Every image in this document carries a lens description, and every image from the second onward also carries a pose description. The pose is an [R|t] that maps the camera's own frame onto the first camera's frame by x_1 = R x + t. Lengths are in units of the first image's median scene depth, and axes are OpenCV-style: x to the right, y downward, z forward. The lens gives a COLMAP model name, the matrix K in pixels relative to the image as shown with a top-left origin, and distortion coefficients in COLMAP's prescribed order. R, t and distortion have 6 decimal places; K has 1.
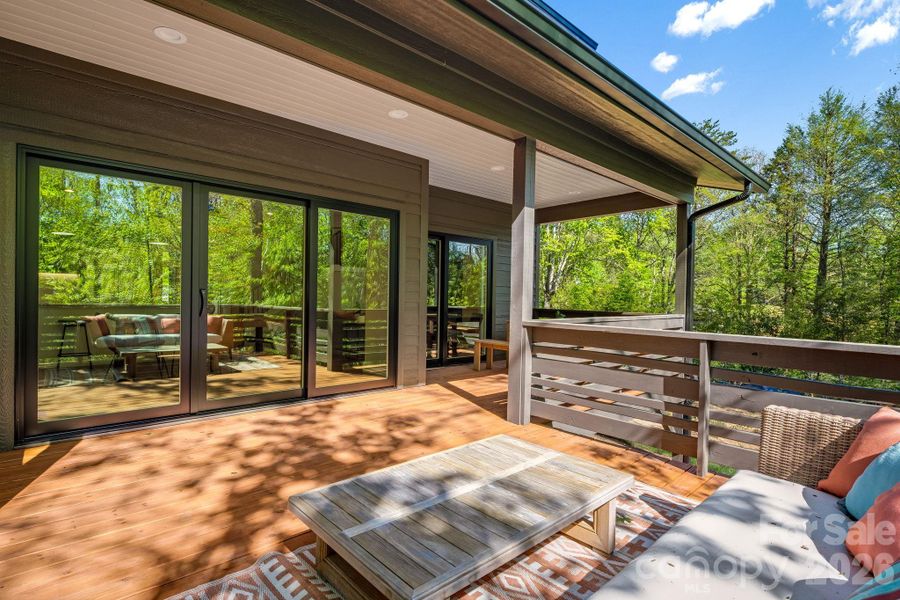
lens RADIAL K [[459.5, 0, 444.2], [0, 459.5, 301.0], [0, 0, 1]] dist [0.003012, -0.000214]
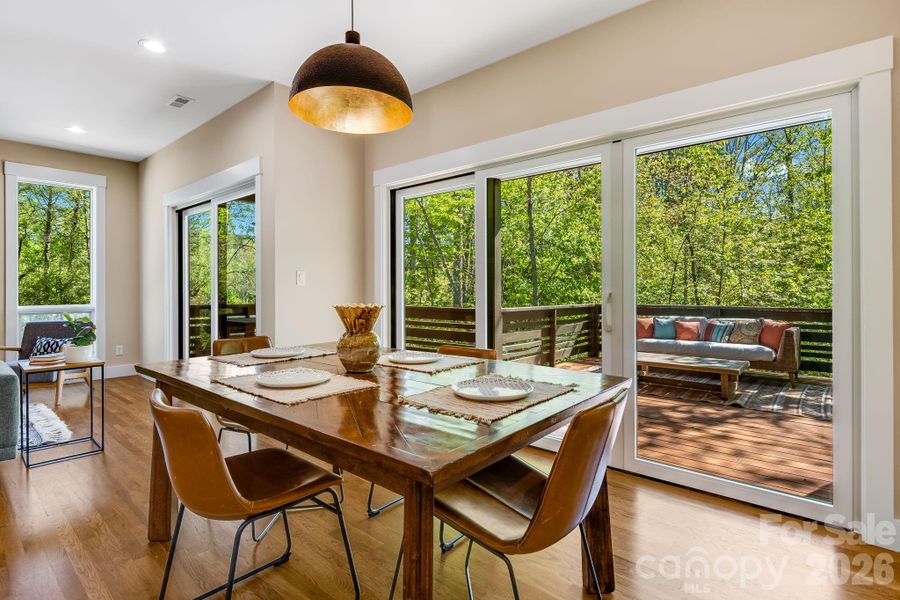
lens RADIAL K [[459.5, 0, 450.8], [0, 459.5, 290.7], [0, 0, 1]] dist [0.003012, -0.000214]
pose [[-0.154920, -0.025637, 0.987594, -1.695025], [0.000727, 0.999660, 0.026064, -0.071343], [-0.987927, 0.004756, -0.154849, 1.933833]]
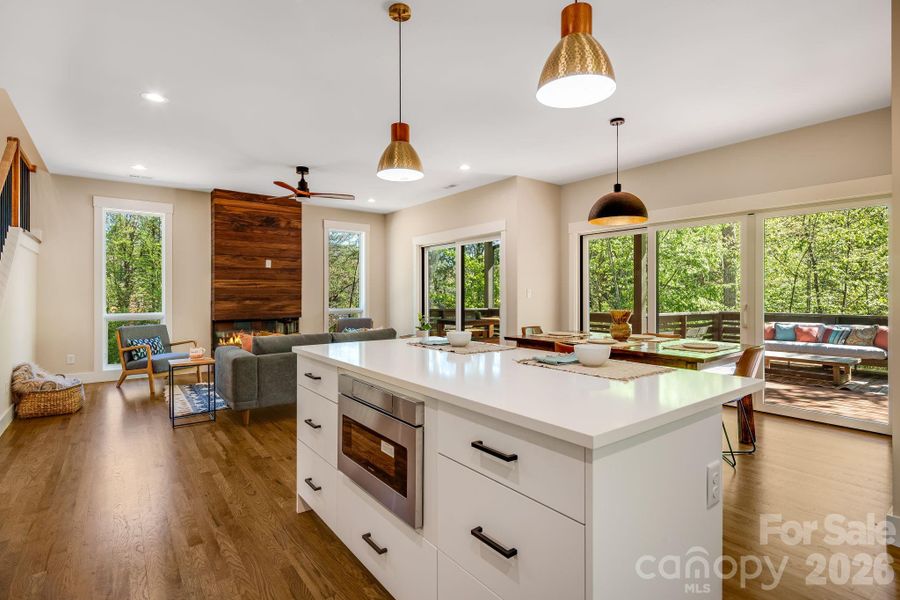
lens RADIAL K [[443.9, 0, 451.1], [0, 443.9, 293.0], [0, 0, 1]] dist [0.010219, -0.004451]
pose [[0.053885, -0.016649, 0.998408, -2.427723], [0.002193, 0.999861, 0.016555, -0.111945], [-0.998545, 0.001298, 0.053914, 2.416754]]
